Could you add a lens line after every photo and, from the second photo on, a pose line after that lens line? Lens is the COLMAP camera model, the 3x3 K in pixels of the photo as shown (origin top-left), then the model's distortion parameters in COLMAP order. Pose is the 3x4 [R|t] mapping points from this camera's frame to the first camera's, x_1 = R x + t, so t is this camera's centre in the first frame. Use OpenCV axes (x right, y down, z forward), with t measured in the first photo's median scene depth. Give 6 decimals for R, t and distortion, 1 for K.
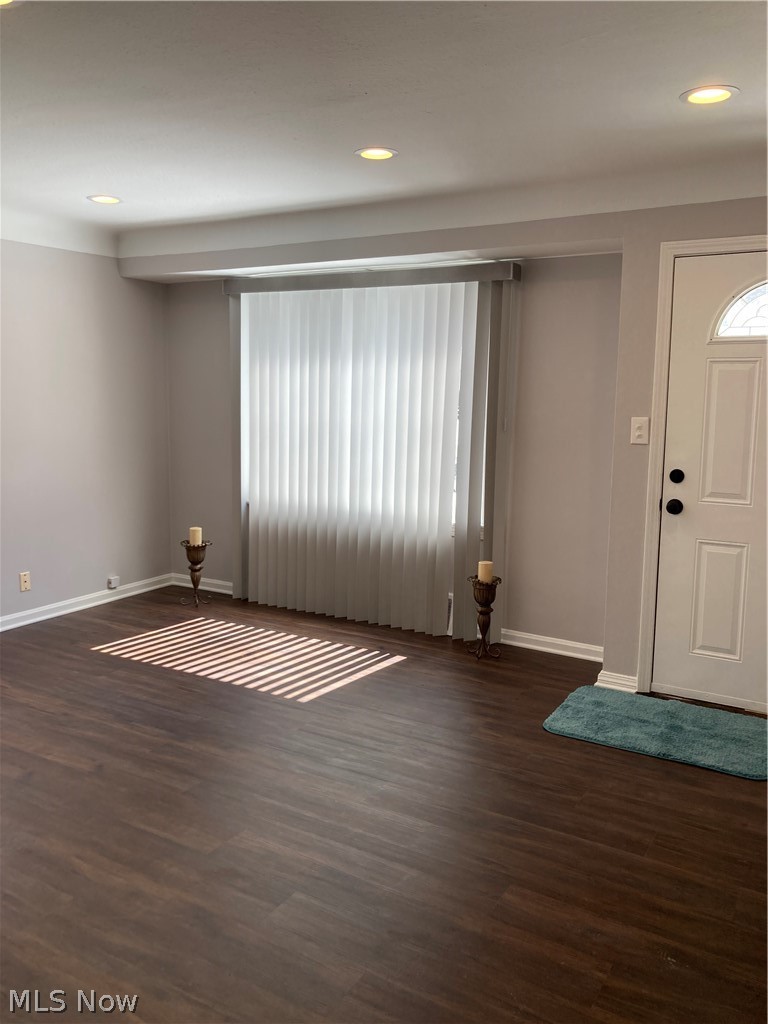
lens RADIAL K [[835.0, 0, 383.7], [0, 835.0, 514.3], [0, 0, 1]] dist [-0.005632, -0.020148]
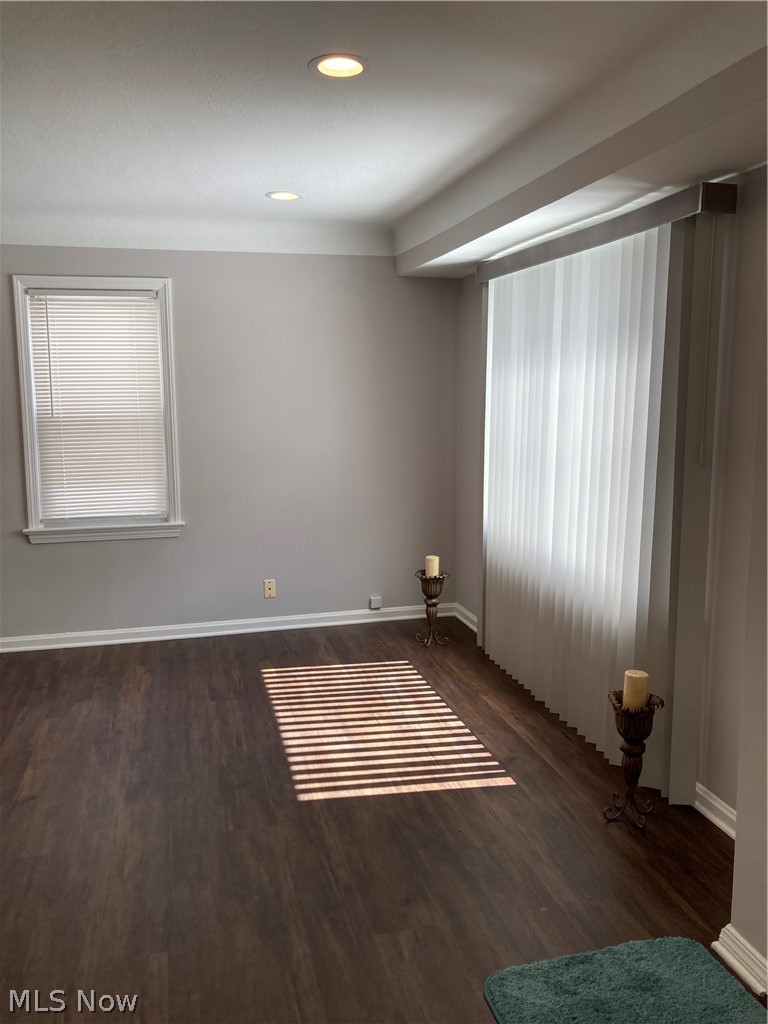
lens RADIAL K [[835.0, 0, 382.4], [0, 835.0, 507.5], [0, 0, 1]] dist [-0.005632, -0.020148]
pose [[0.696900, 0.085177, -0.712092, 0.412424], [-0.088235, 0.995562, 0.032731, -0.068485], [0.711719, 0.040022, 0.701323, 0.410078]]
